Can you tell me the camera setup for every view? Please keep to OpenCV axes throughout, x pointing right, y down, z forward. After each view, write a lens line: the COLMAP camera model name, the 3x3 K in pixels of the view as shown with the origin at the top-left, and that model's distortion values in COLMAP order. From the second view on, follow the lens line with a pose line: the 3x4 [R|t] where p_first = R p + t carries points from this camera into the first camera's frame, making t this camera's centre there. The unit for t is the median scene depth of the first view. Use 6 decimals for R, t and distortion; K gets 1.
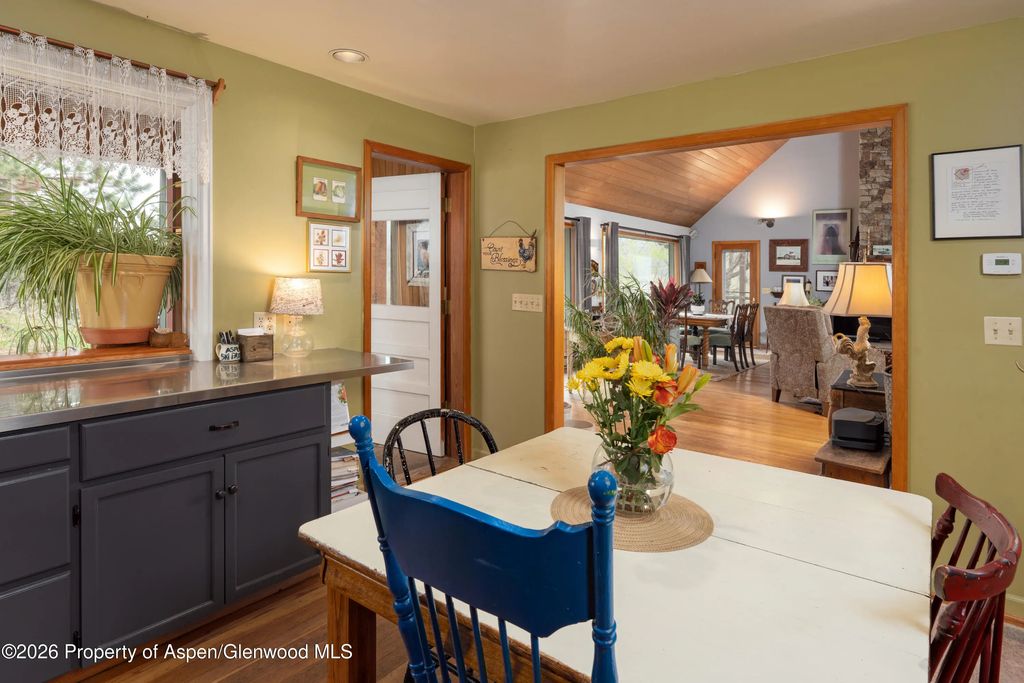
lens RADIAL K [[579.2, 0, 536.7], [0, 579.2, 261.9], [0, 0, 1]] dist [0.000592, -0.000219]
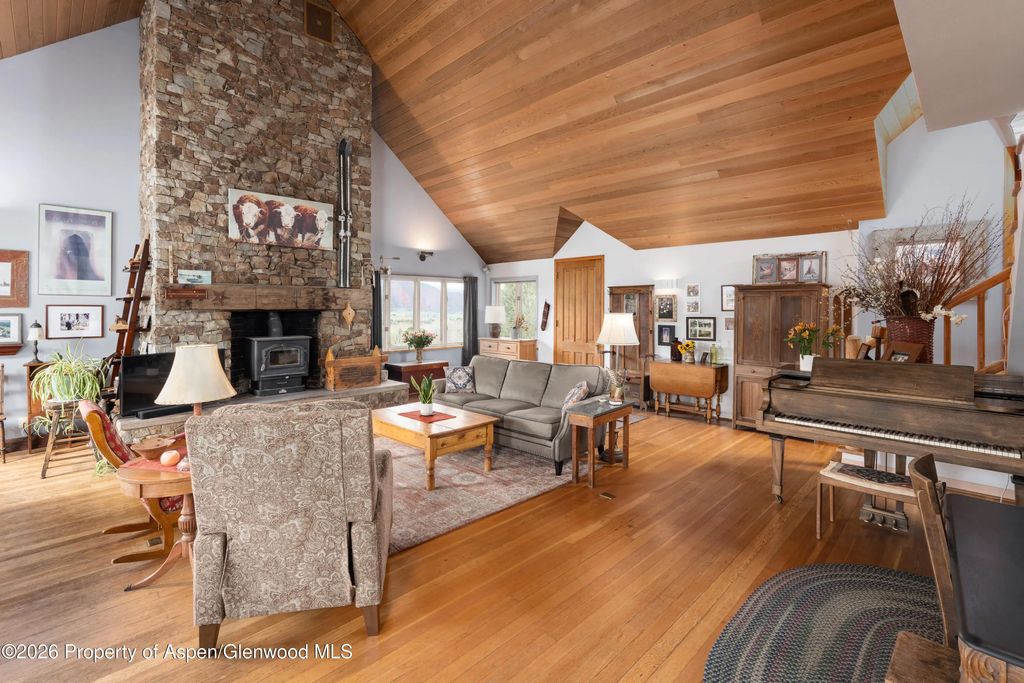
lens RADIAL K [[463.1, 0, 506.6], [0, 463.1, 307.6], [0, 0, 1]] dist [-0.003348, -0.000261]
pose [[0.147858, -0.020654, 0.988793, 0.112001], [-0.024297, 0.999404, 0.024509, -0.007555], [-0.988710, -0.027648, 0.147268, 0.639942]]
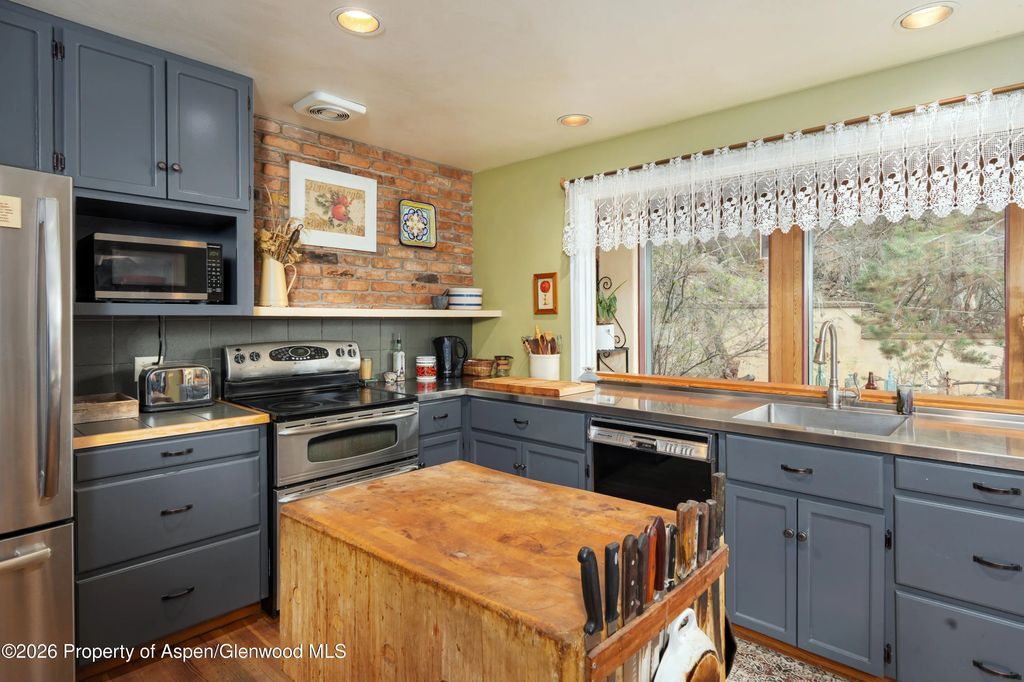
lens RADIAL K [[545.9, 0, 515.2], [0, 545.9, 328.2], [0, 0, 1]] dist [0.004087, 0.000649]
pose [[-0.091667, -0.000250, -0.995790, 0.031158], [0.028922, 0.999577, -0.002913, 0.001687], [0.995370, -0.029068, -0.091621, 0.041166]]
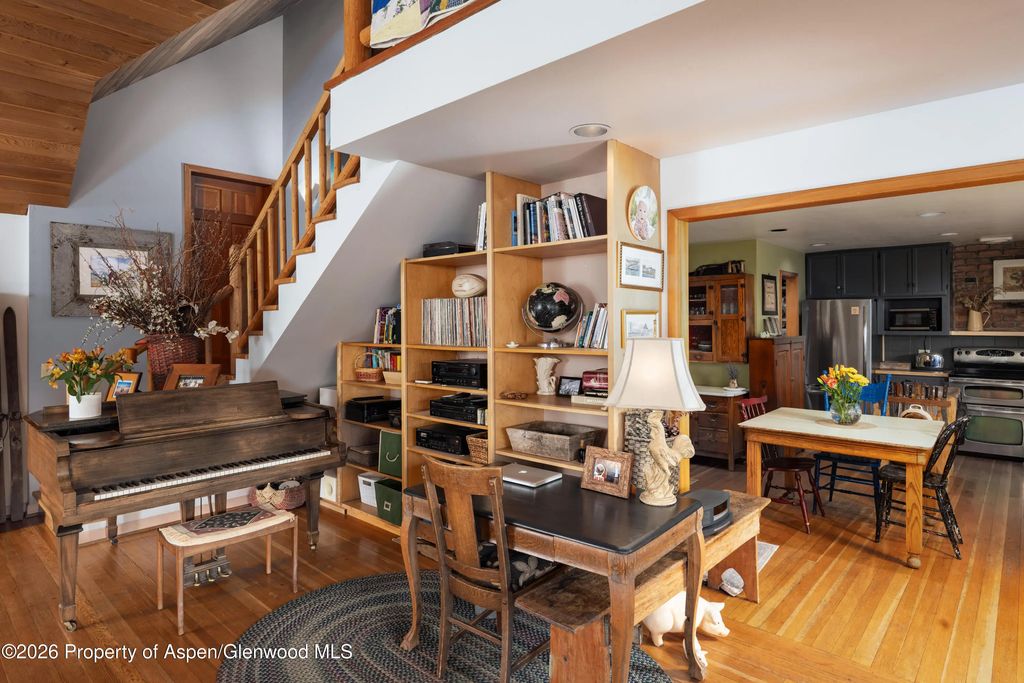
lens RADIAL K [[568.1, 0, 513.3], [0, 568.1, 316.5], [0, 0, 1]] dist [-0.001086, 0.000970]
pose [[-0.995427, -0.011627, 0.094819, 0.297881], [-0.015010, 0.999273, -0.035047, 0.000294], [-0.094343, -0.036310, -0.994877, 0.777309]]
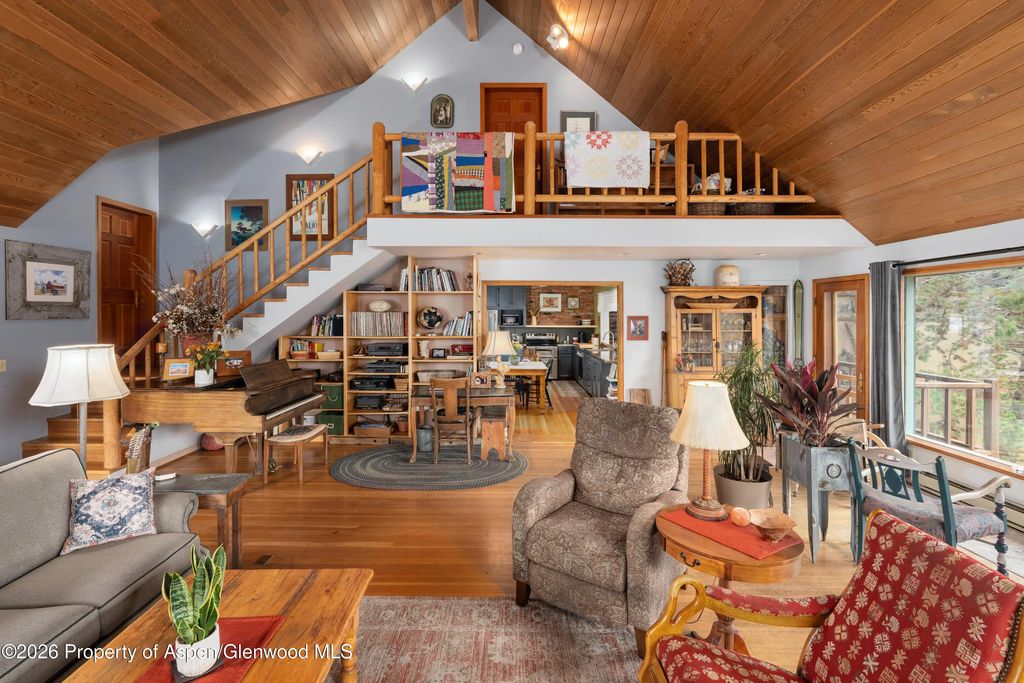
lens RADIAL K [[463.1, 0, 506.6], [0, 463.1, 307.6], [0, 0, 1]] dist [-0.003348, -0.000261]
pose [[-0.807278, -0.029732, -0.589422, 0.685524], [-0.001612, 0.998838, -0.048176, -0.001925], [0.590169, -0.037941, -0.806388, 1.067747]]
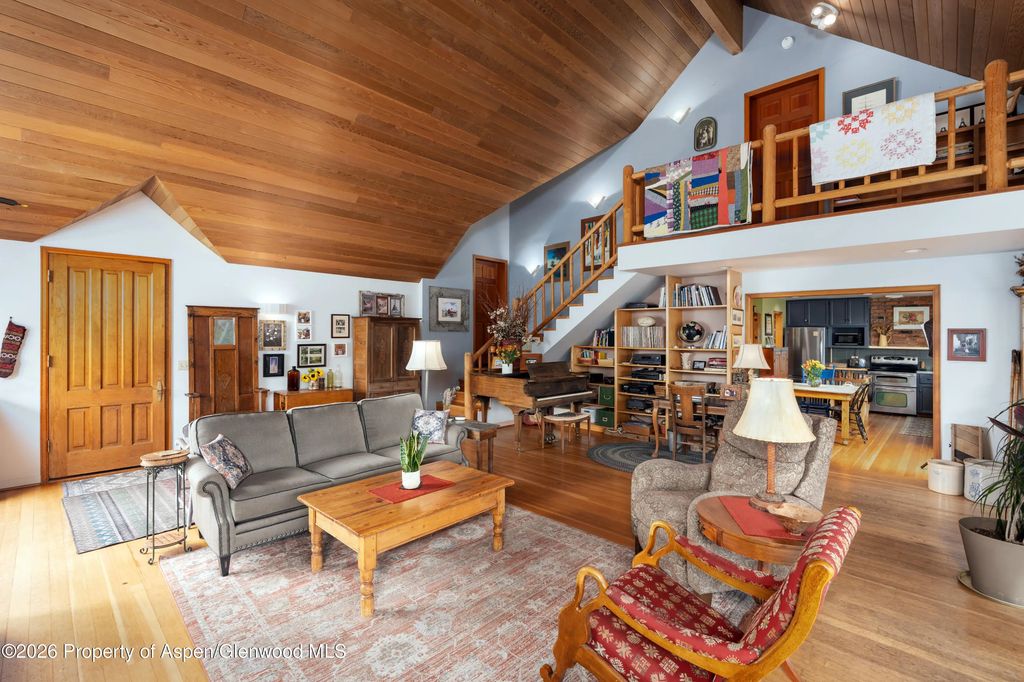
lens RADIAL K [[455.7, 0, 515.6], [0, 455.7, 328.9], [0, 0, 1]] dist [-0.001523, -0.000126]
pose [[-0.992385, -0.026314, 0.120334, 0.535354], [-0.031385, 0.998689, -0.040441, 0.016601], [-0.119112, -0.043910, -0.991909, 1.218302]]
